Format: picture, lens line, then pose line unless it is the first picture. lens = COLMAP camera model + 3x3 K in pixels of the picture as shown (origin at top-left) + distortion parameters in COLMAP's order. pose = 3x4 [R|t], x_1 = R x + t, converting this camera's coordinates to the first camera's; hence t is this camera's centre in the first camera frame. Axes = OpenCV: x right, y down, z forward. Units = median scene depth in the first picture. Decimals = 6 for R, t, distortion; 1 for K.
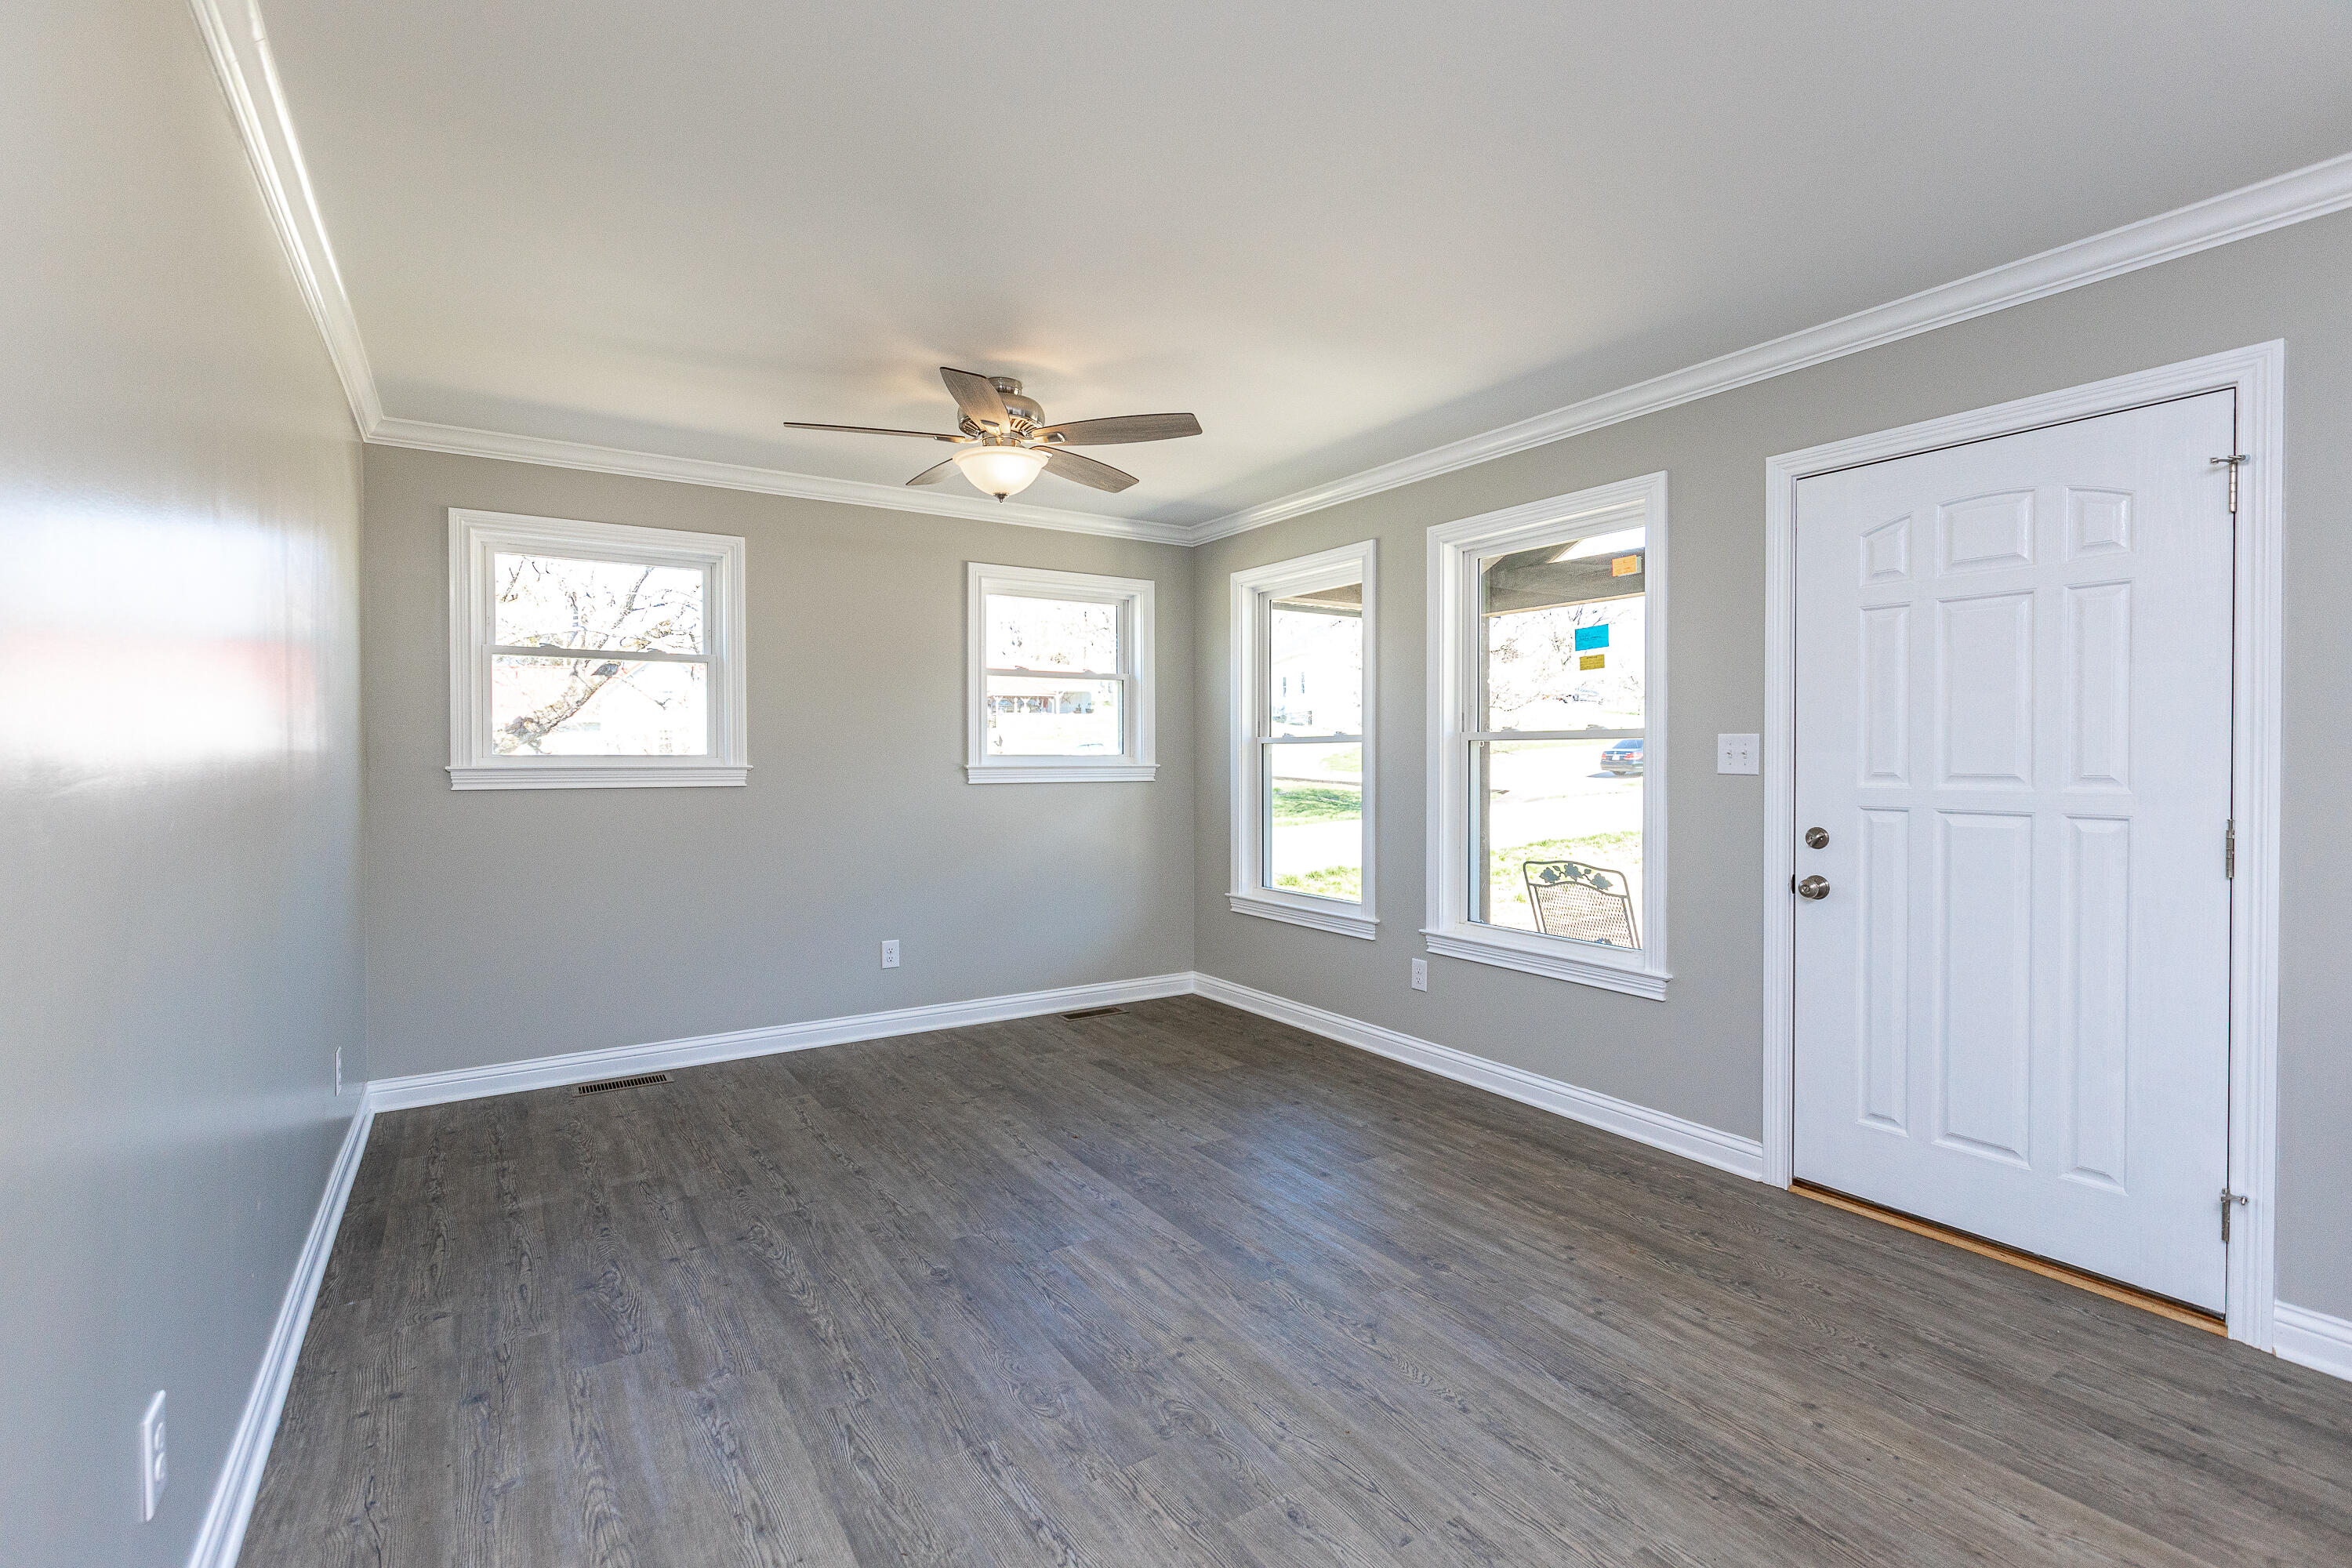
lens RADIAL K [[1073.8, 0, 1167.9], [0, 1073.8, 776.4], [0, 0, 1]] dist [-0.000400, 0.000202]
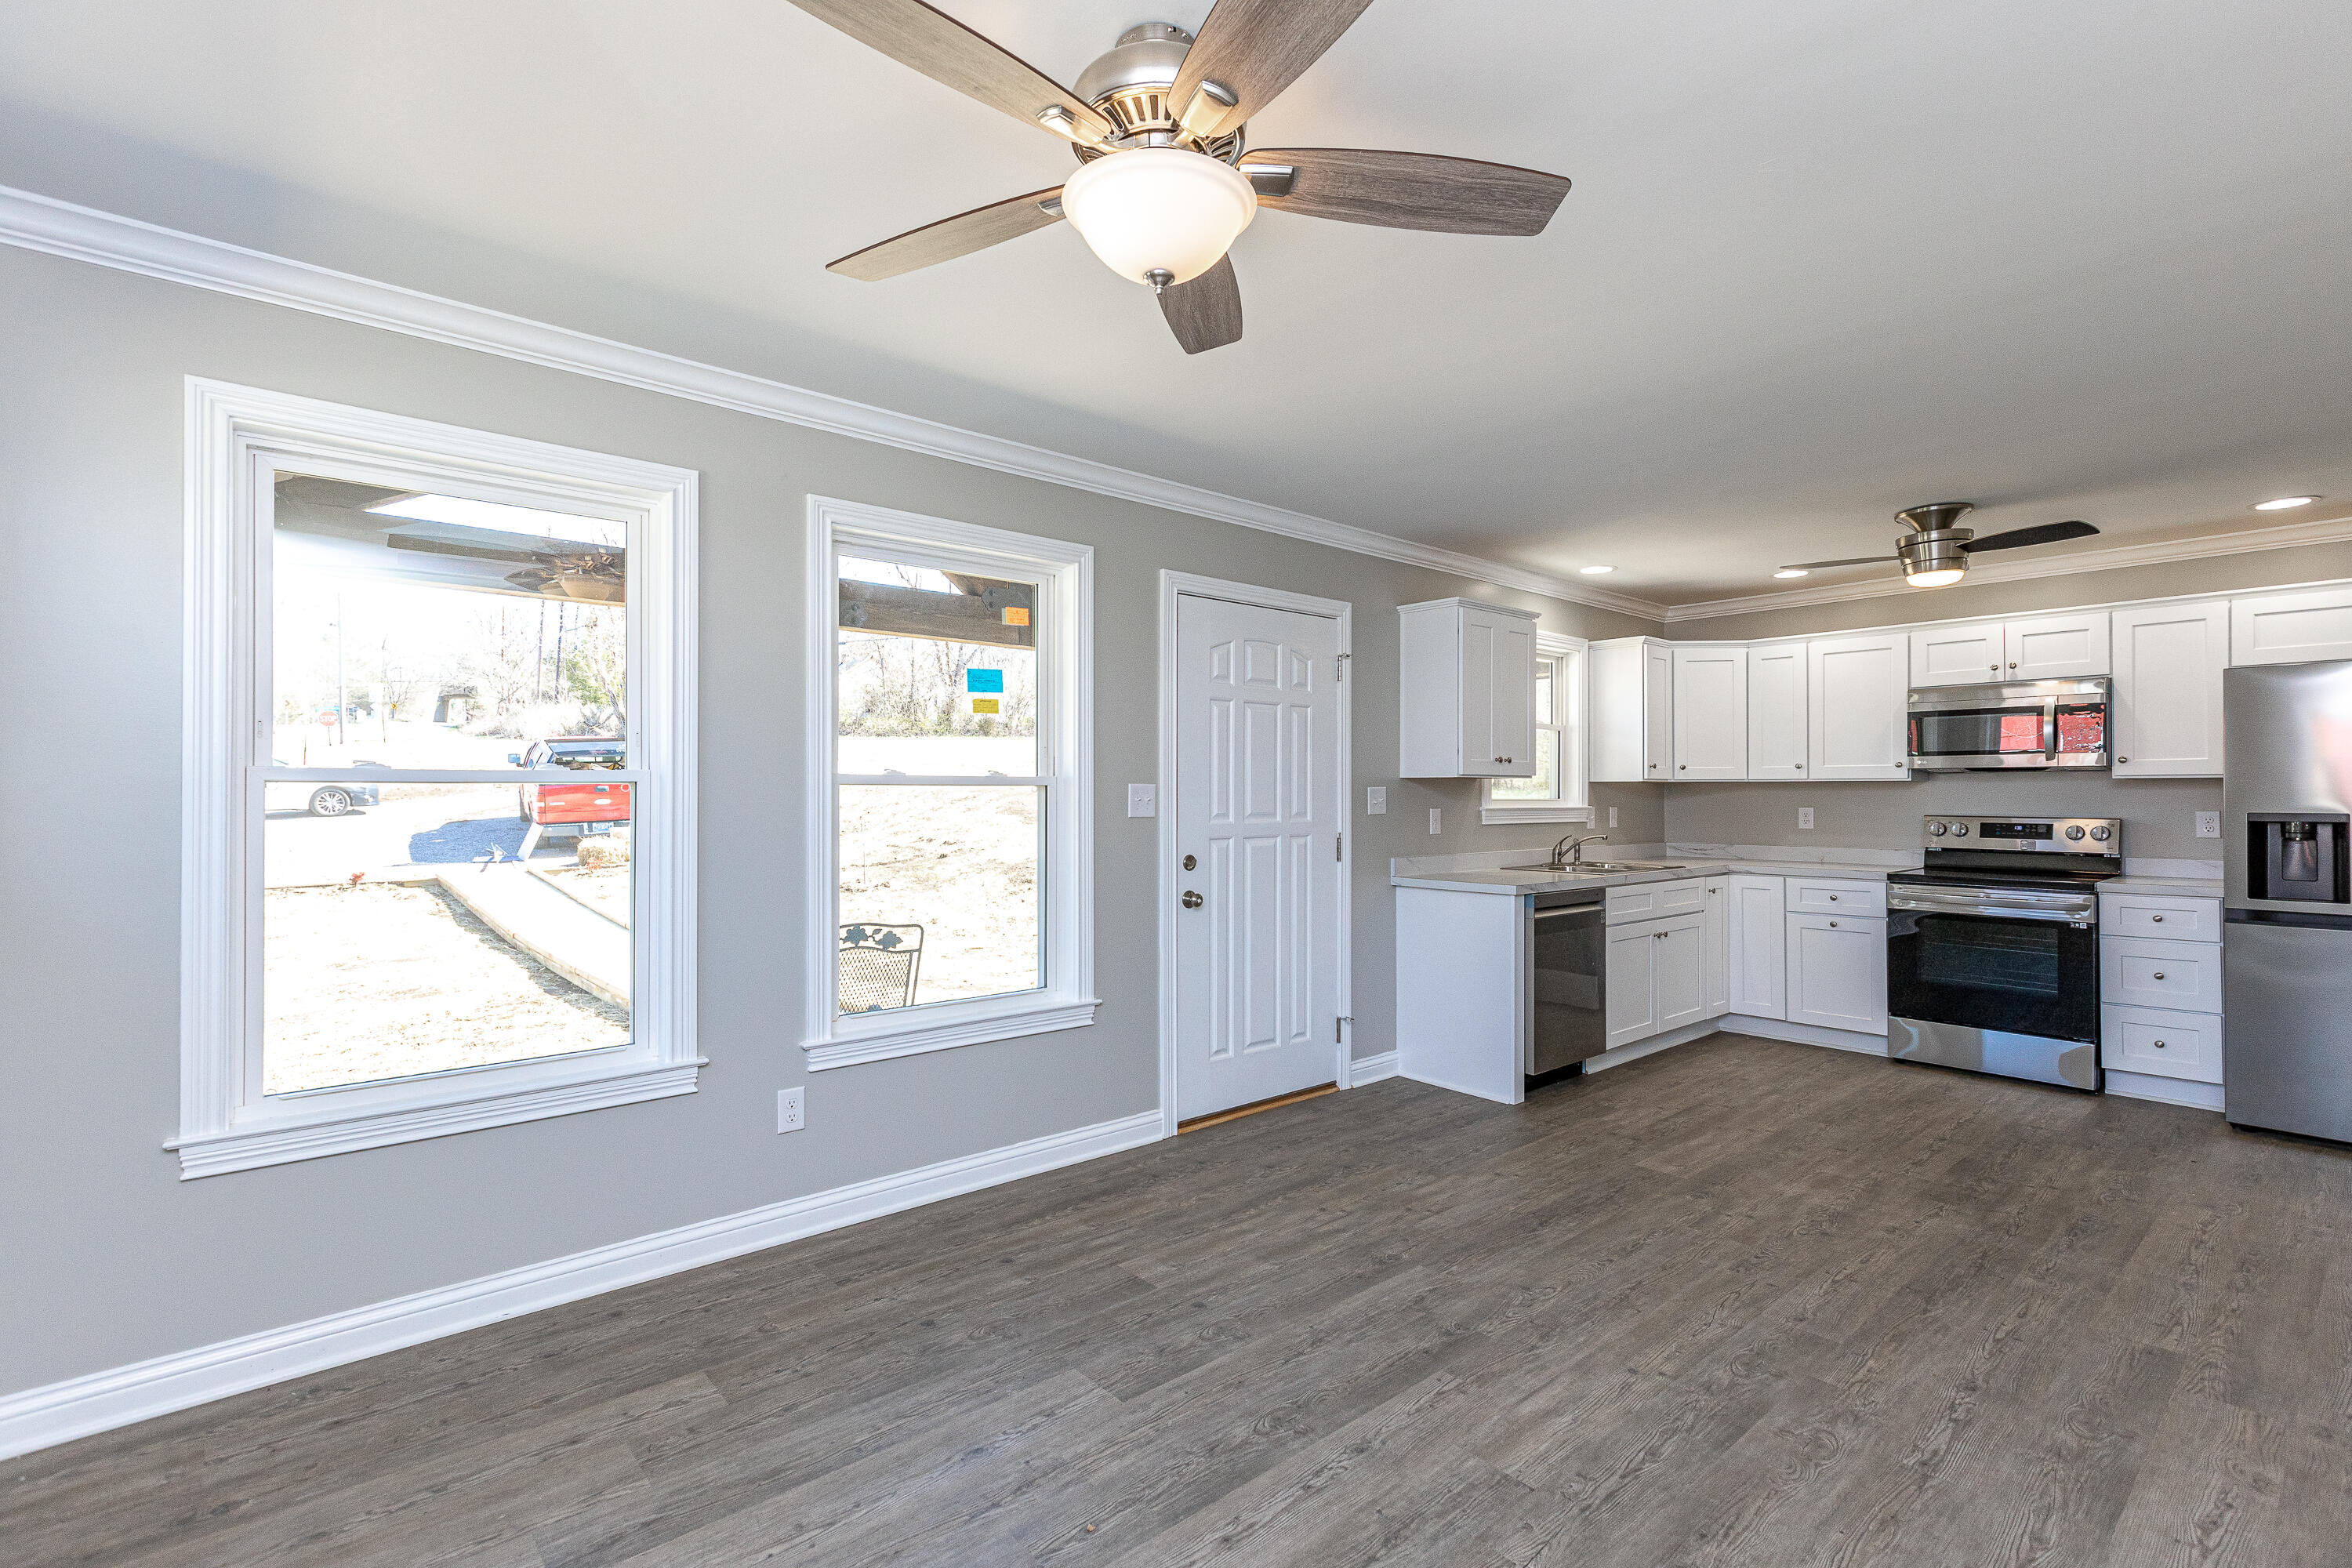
lens RADIAL K [[1056.1, 0, 1176.0], [0, 1056.1, 784.0], [0, 0, 1]] dist [0.002648, 0.000495]
pose [[-0.134235, 0.010955, 0.990889, -0.680775], [0.019968, 0.999766, -0.008348, -0.029034], [-0.990748, 0.018665, -0.134422, 1.136156]]
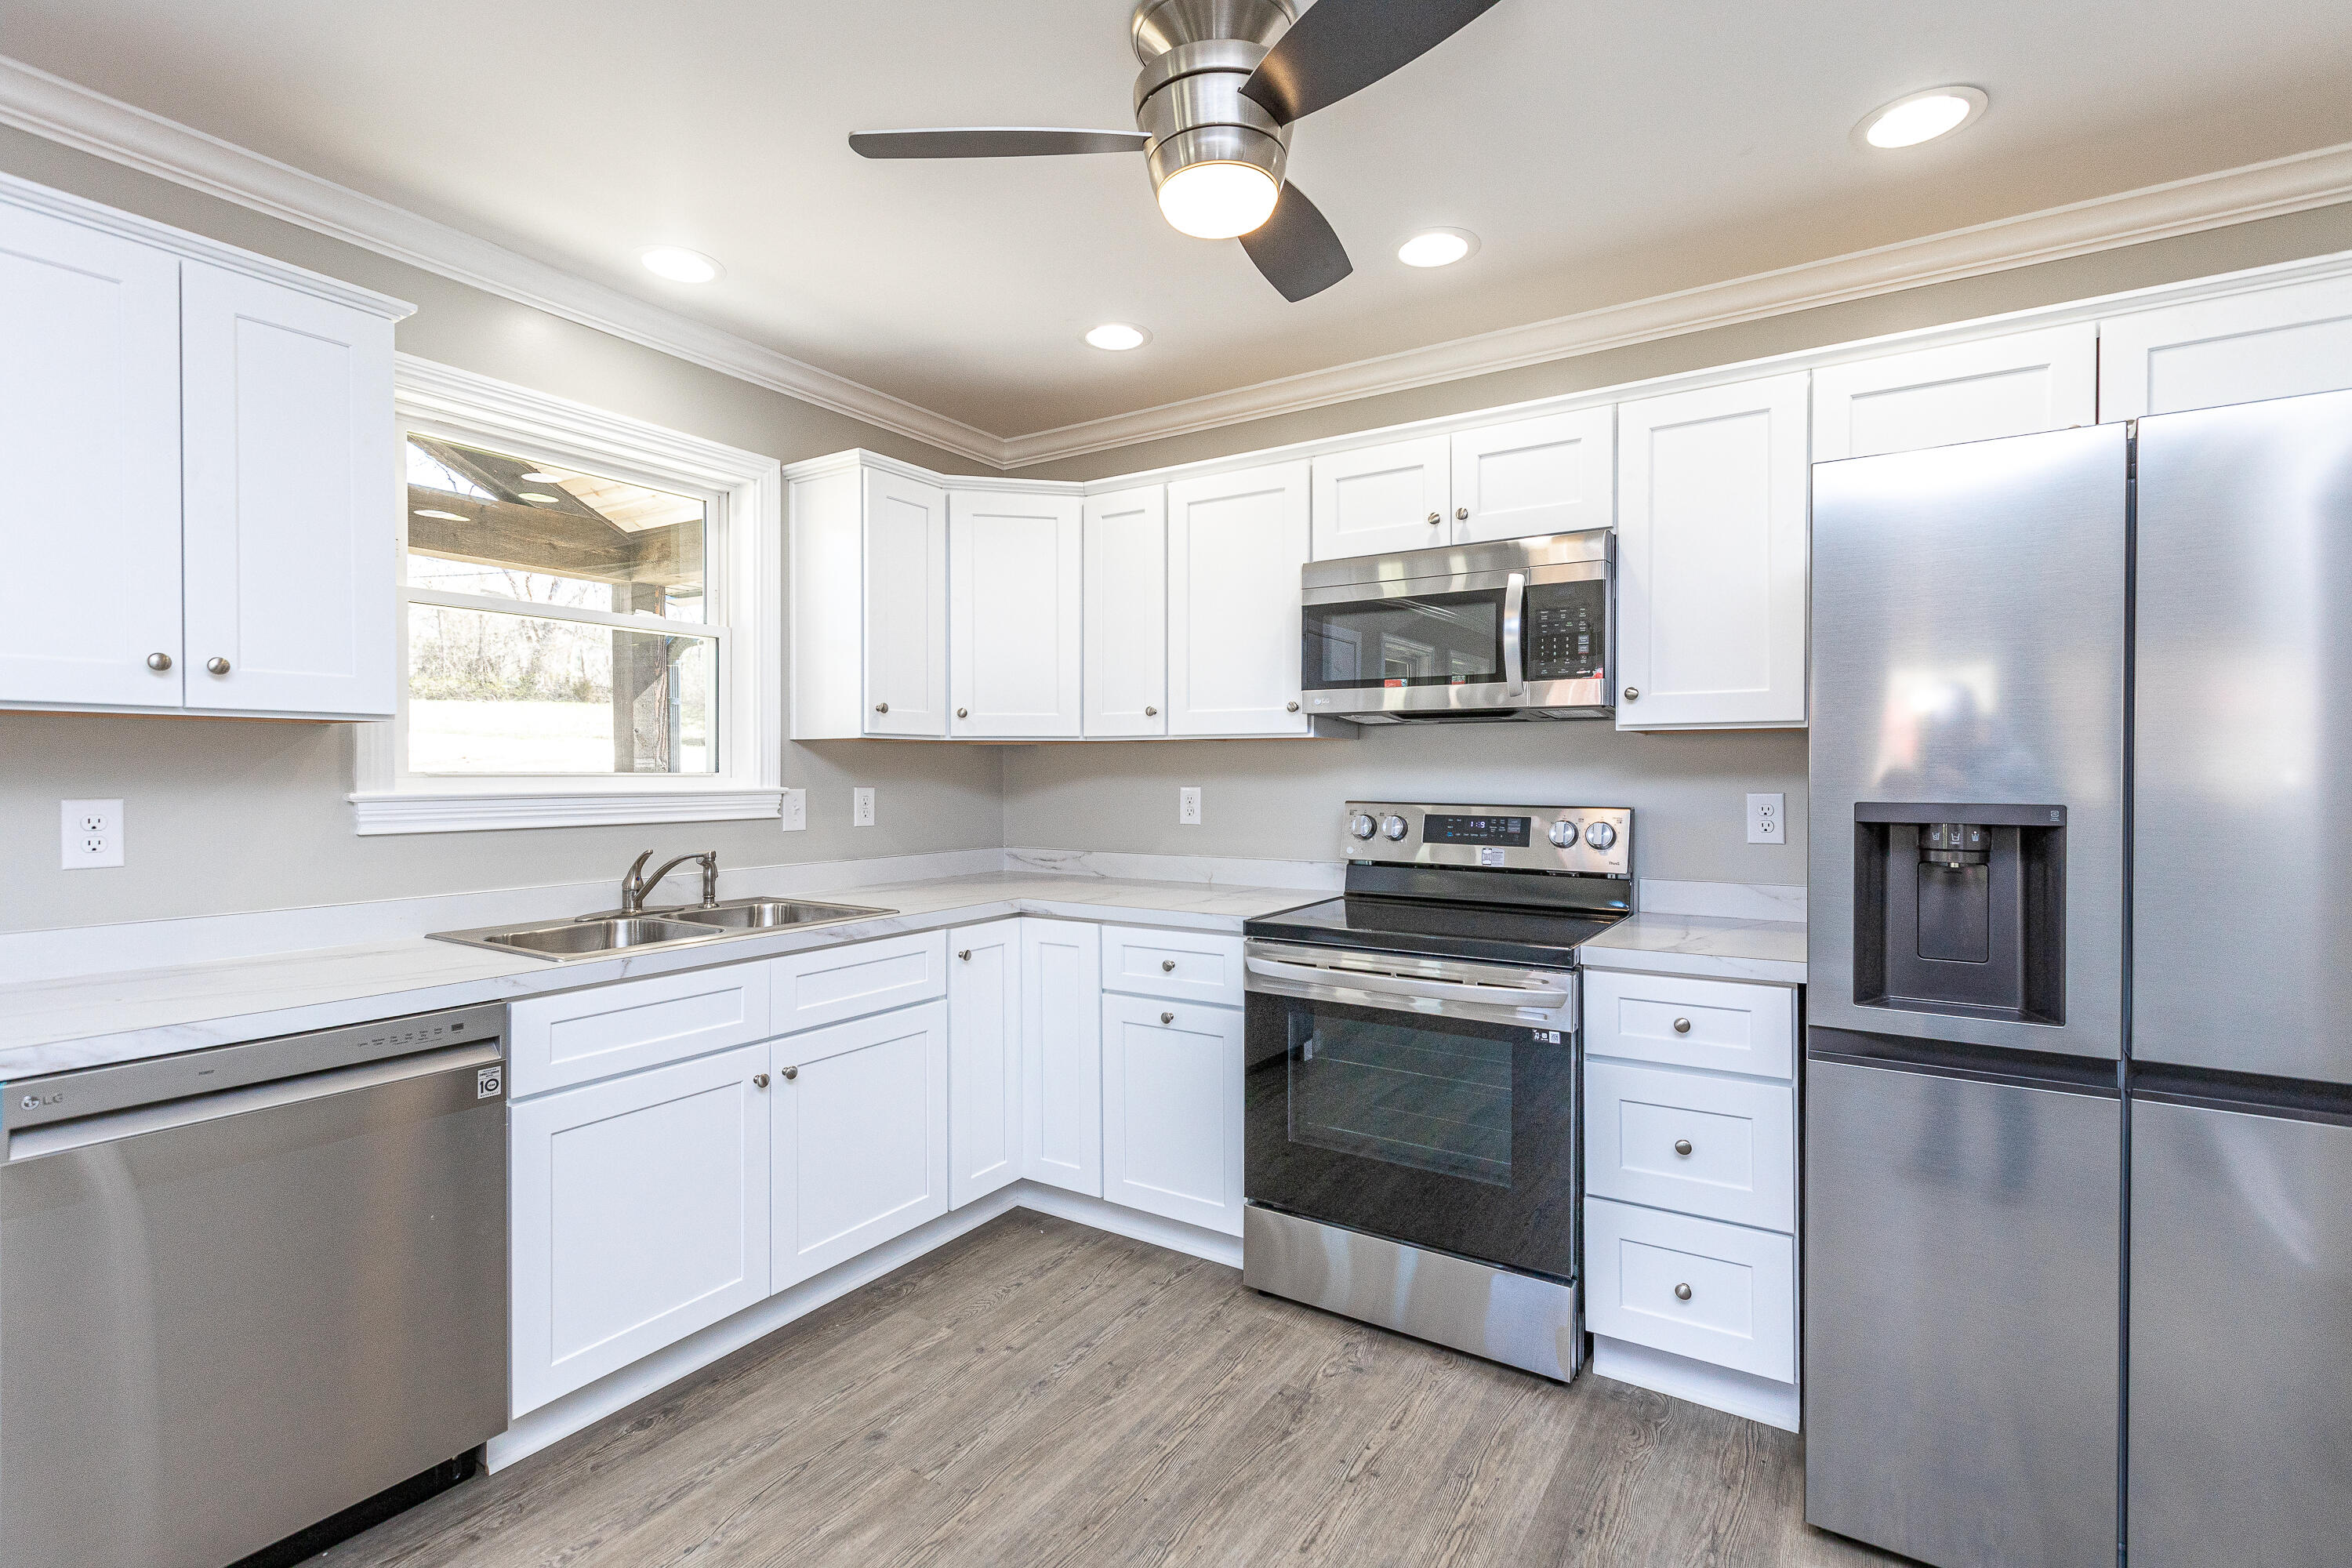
lens RADIAL K [[1073.8, 0, 1167.9], [0, 1073.8, 776.4], [0, 0, 1]] dist [-0.000400, 0.000202]
pose [[-0.414860, -0.004330, 0.909875, -0.635091], [0.017468, 0.999766, 0.012722, -0.027575], [-0.909718, 0.021172, -0.414687, 1.080262]]
